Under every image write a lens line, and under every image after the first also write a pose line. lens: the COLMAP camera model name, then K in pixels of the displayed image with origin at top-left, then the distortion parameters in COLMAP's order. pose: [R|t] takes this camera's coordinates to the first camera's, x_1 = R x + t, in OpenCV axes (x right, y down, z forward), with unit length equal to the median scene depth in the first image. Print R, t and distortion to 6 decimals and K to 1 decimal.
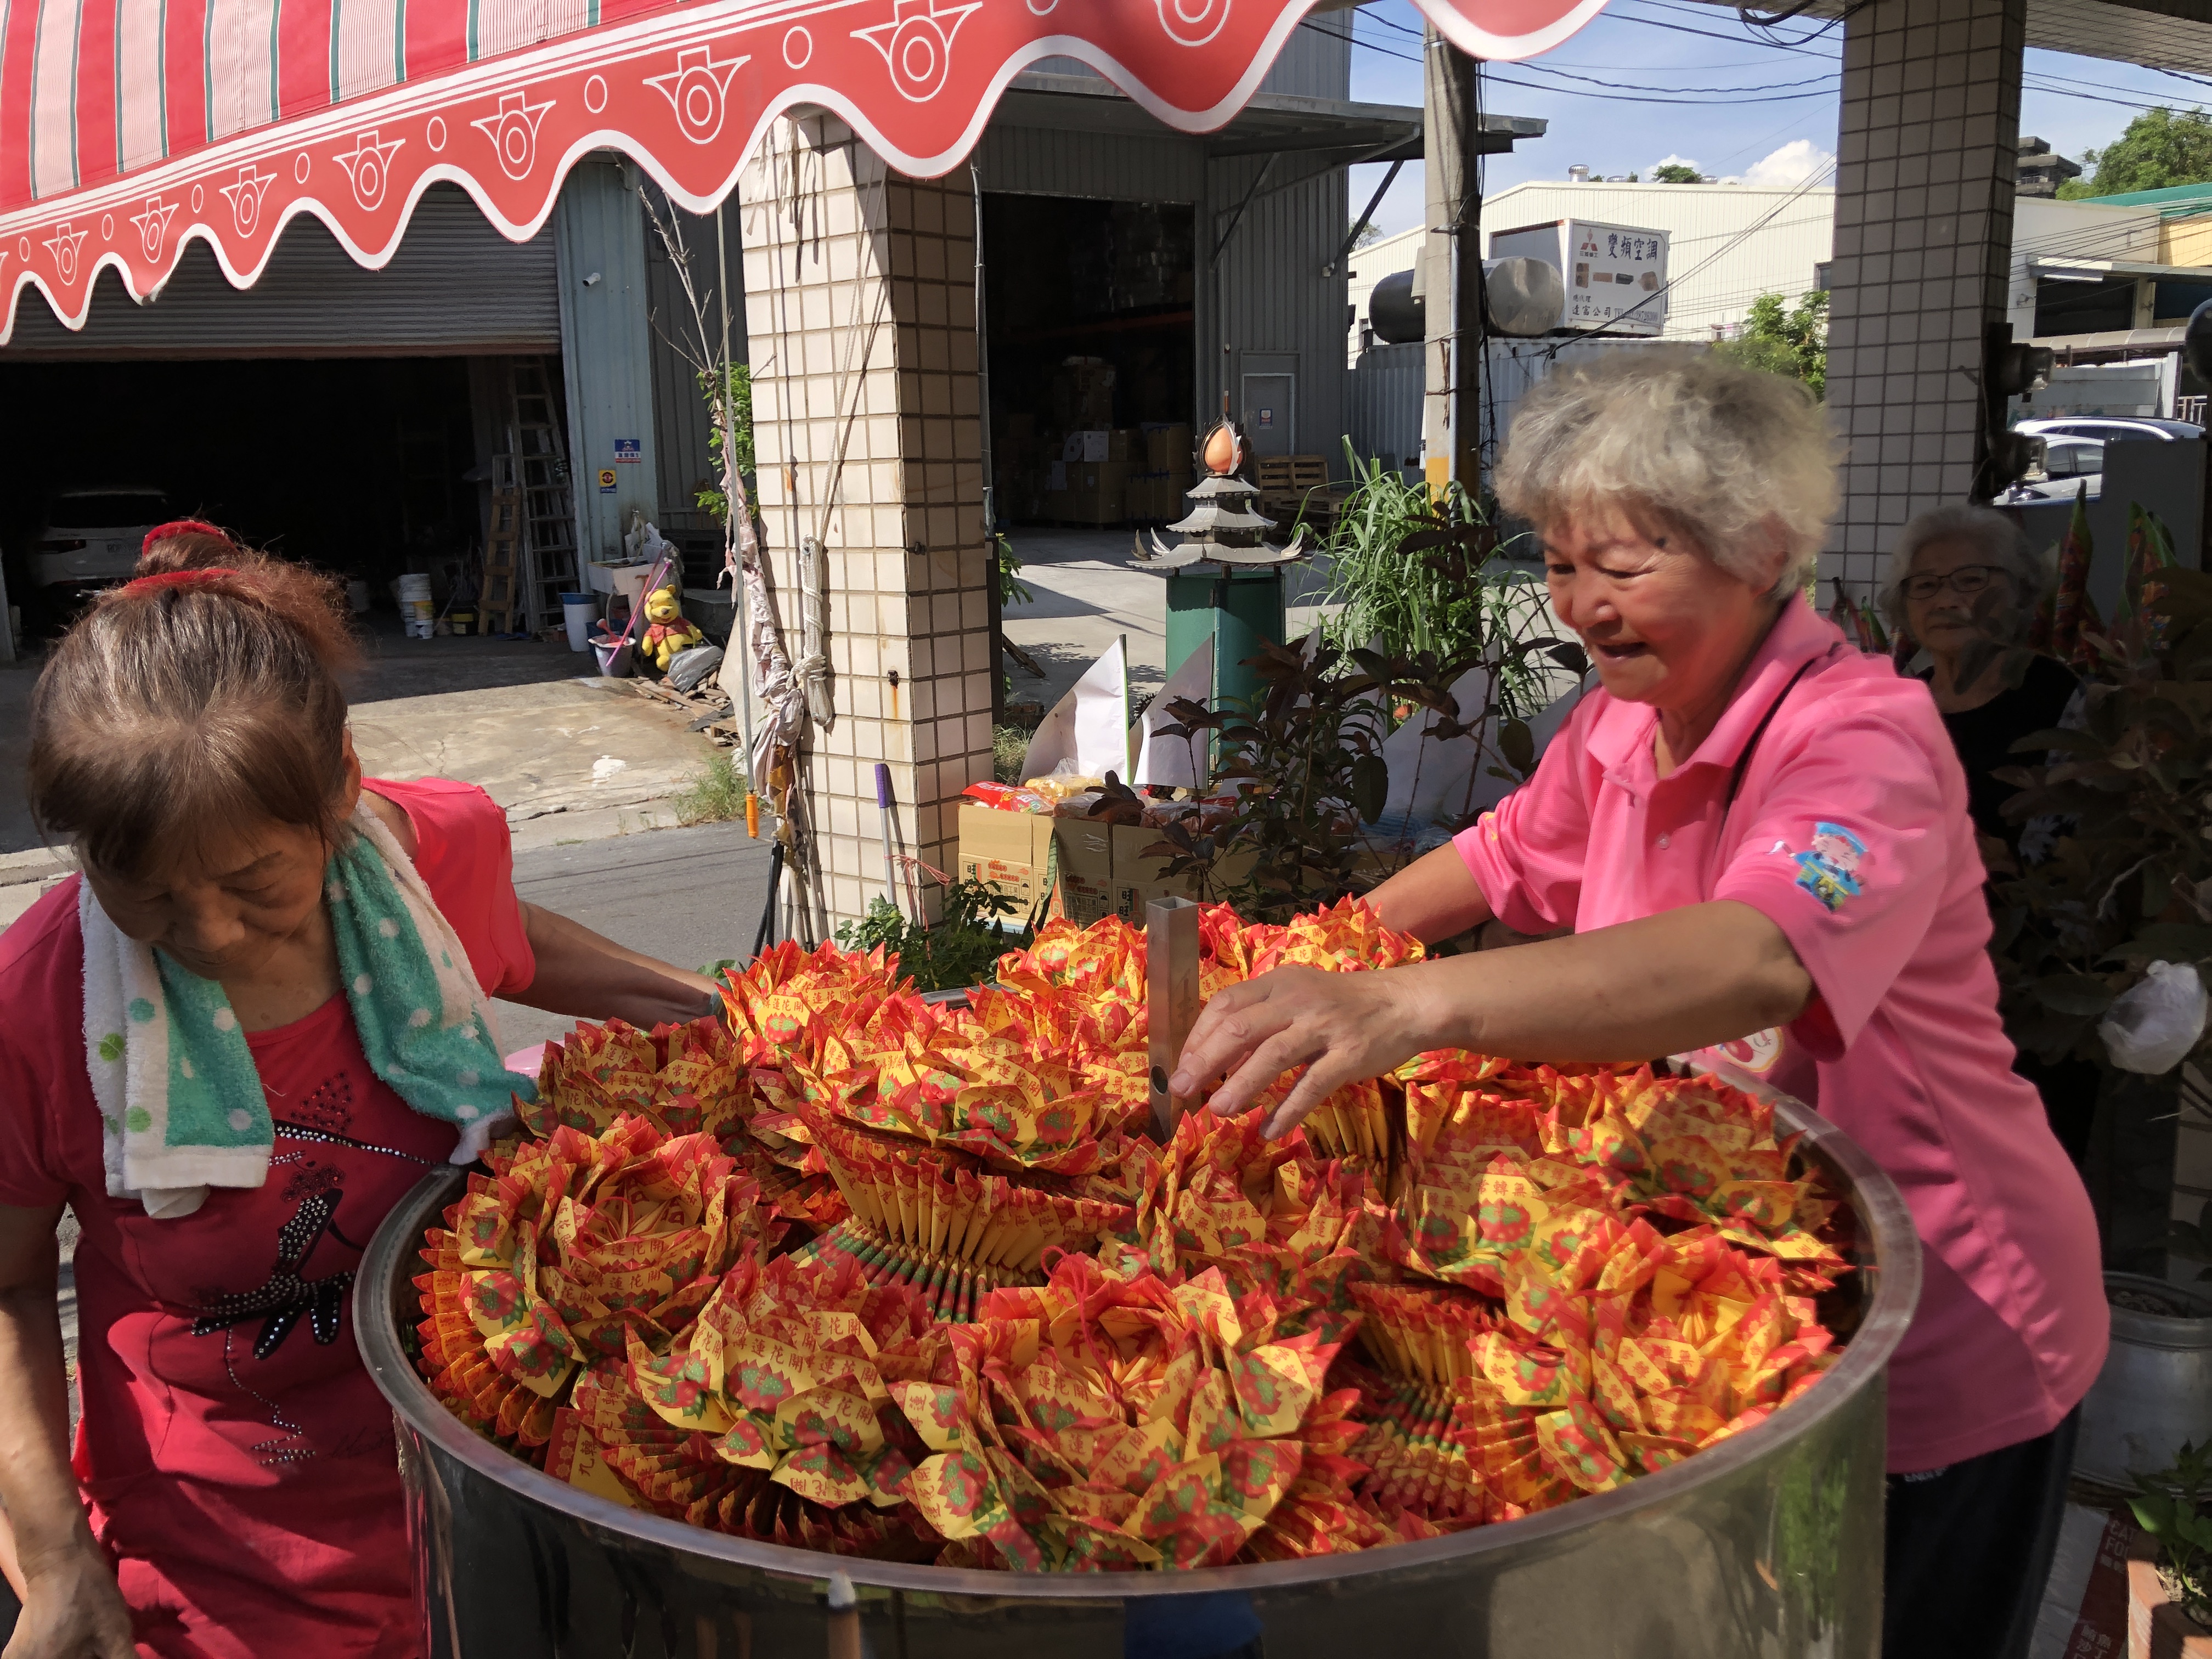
lens RADIAL K [[1850.7, 0, 1202.9], [0, 1850.7, 877.8], [0, 0, 1]] dist [0.105422, -0.422185]
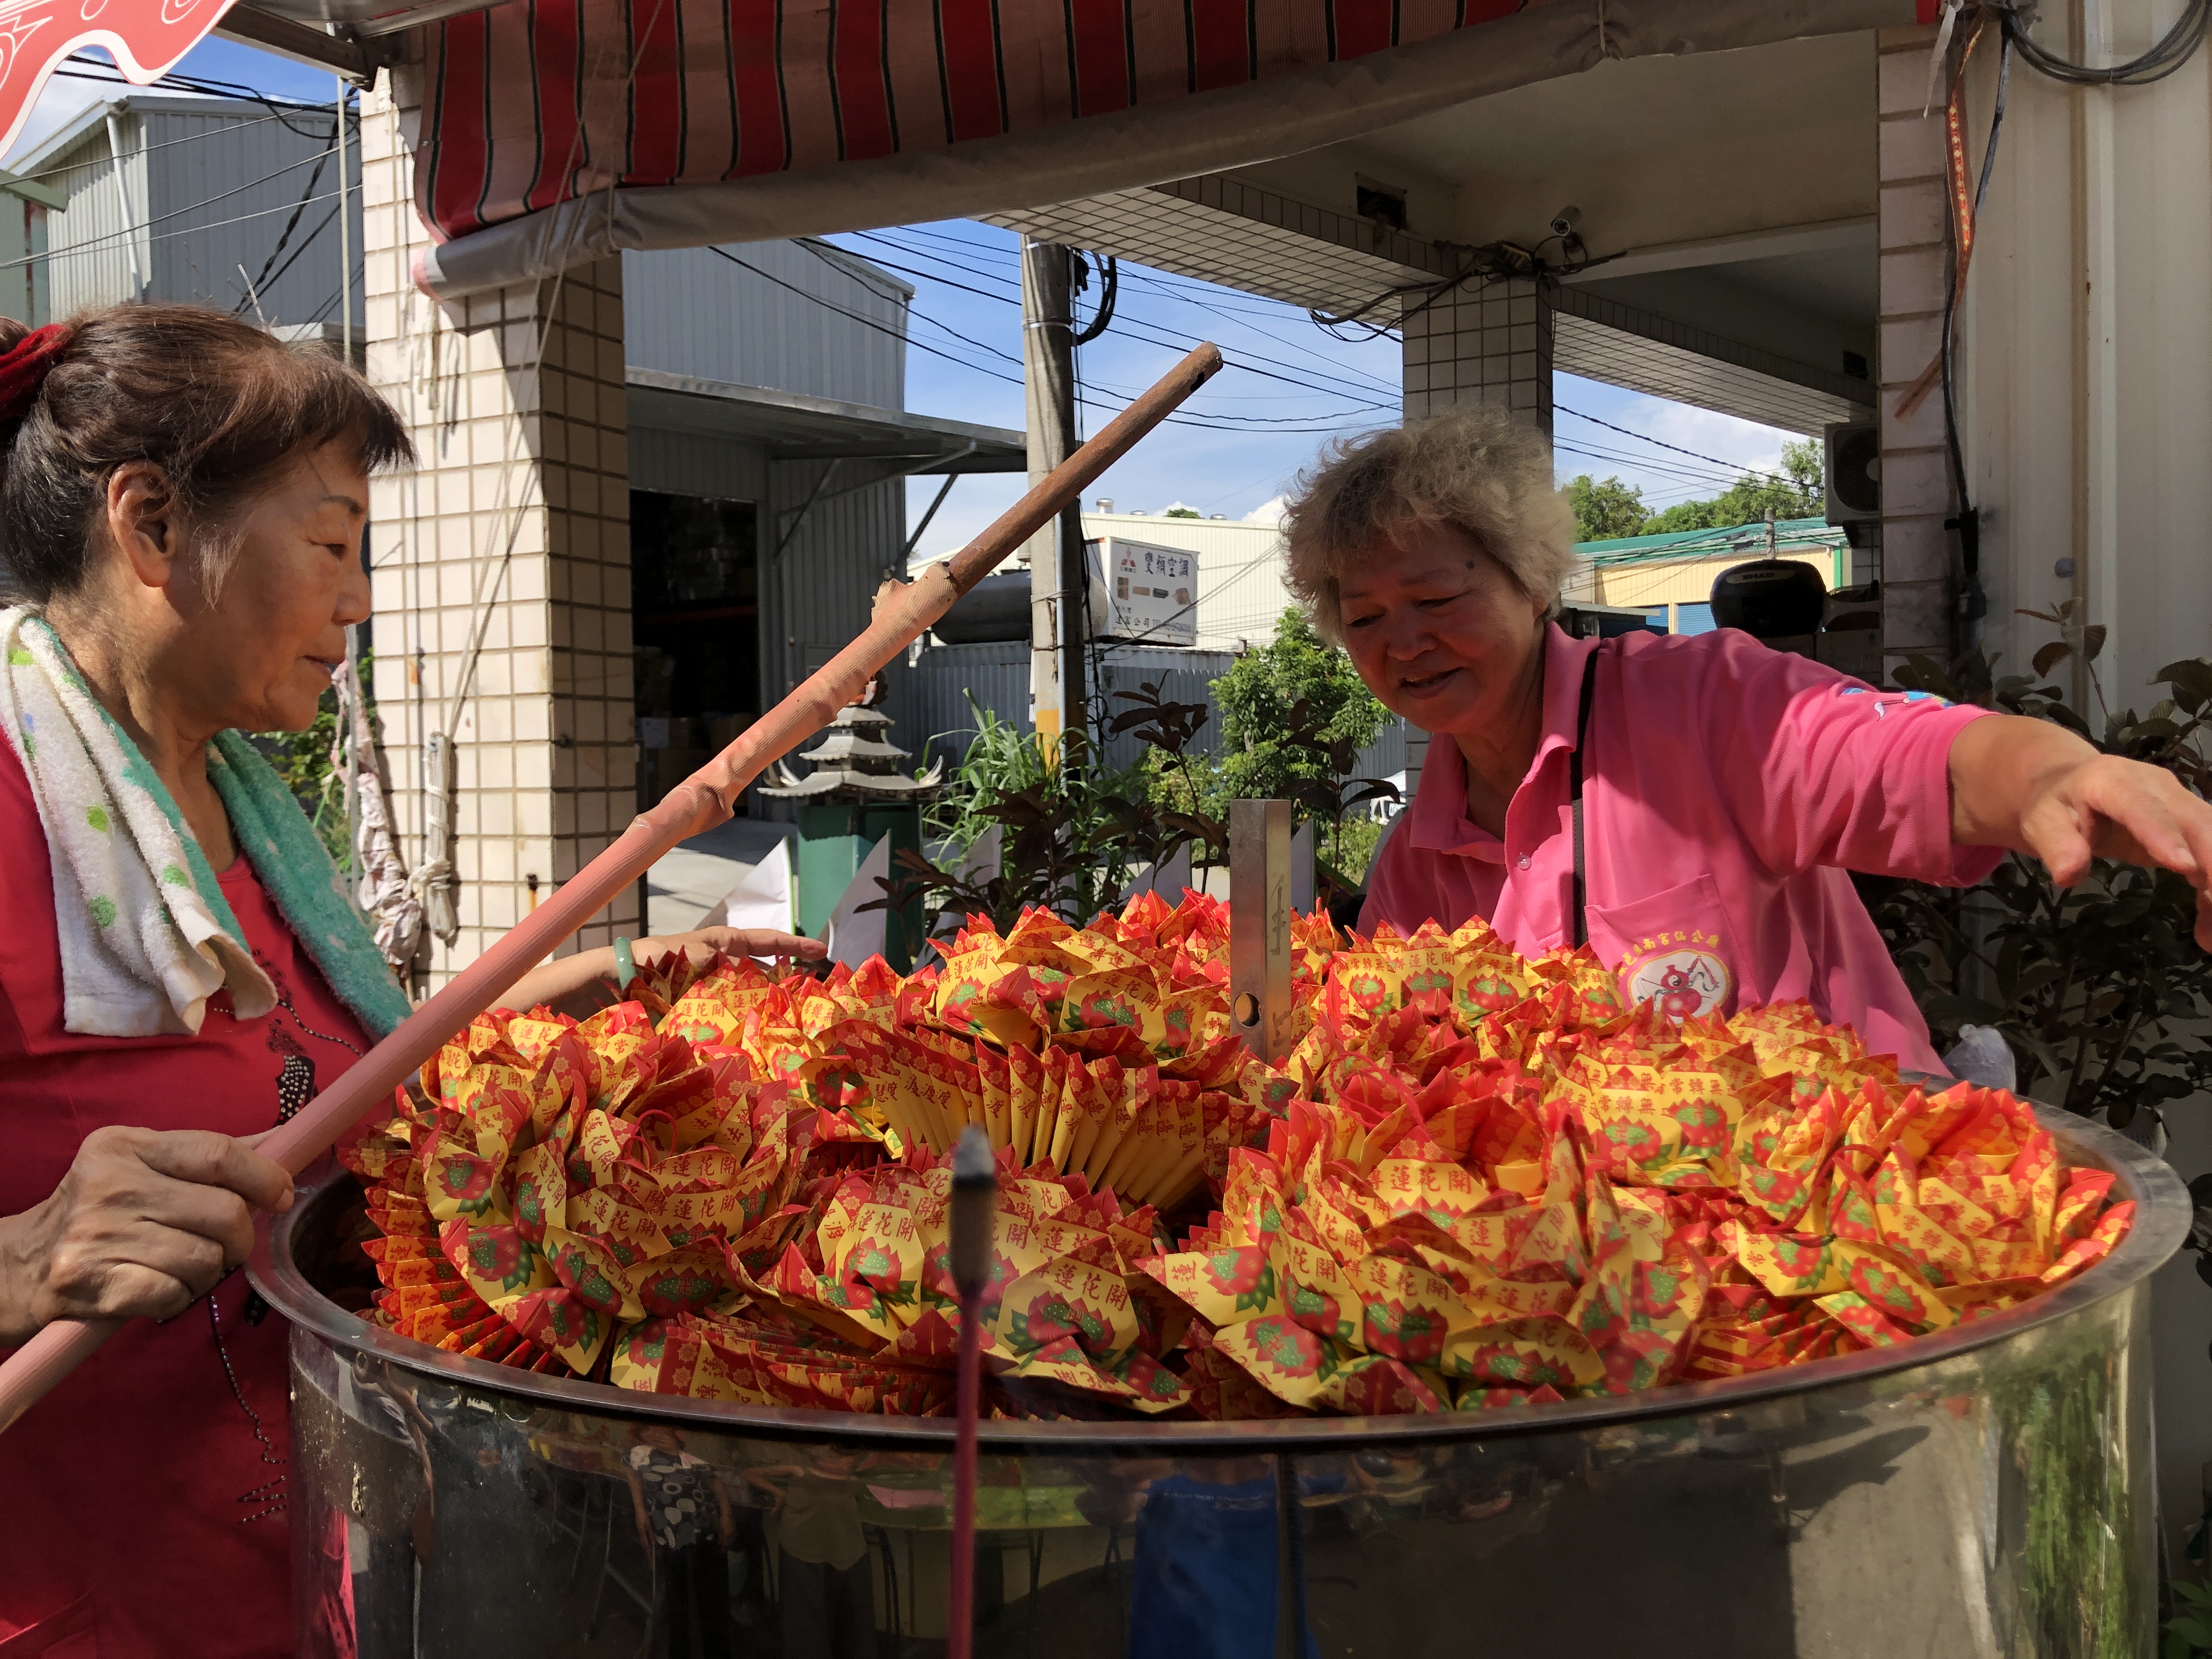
lens RADIAL K [[1826.3, 0, 1186.8], [0, 1826.3, 823.8], [0, 0, 1]] dist [0.159310, -0.451924]
pose [[0.969559, -0.008143, 0.244722, -0.076797], [0.056830, 0.979639, -0.192554, 0.056566], [-0.238172, 0.200600, 0.950281, 0.057176]]
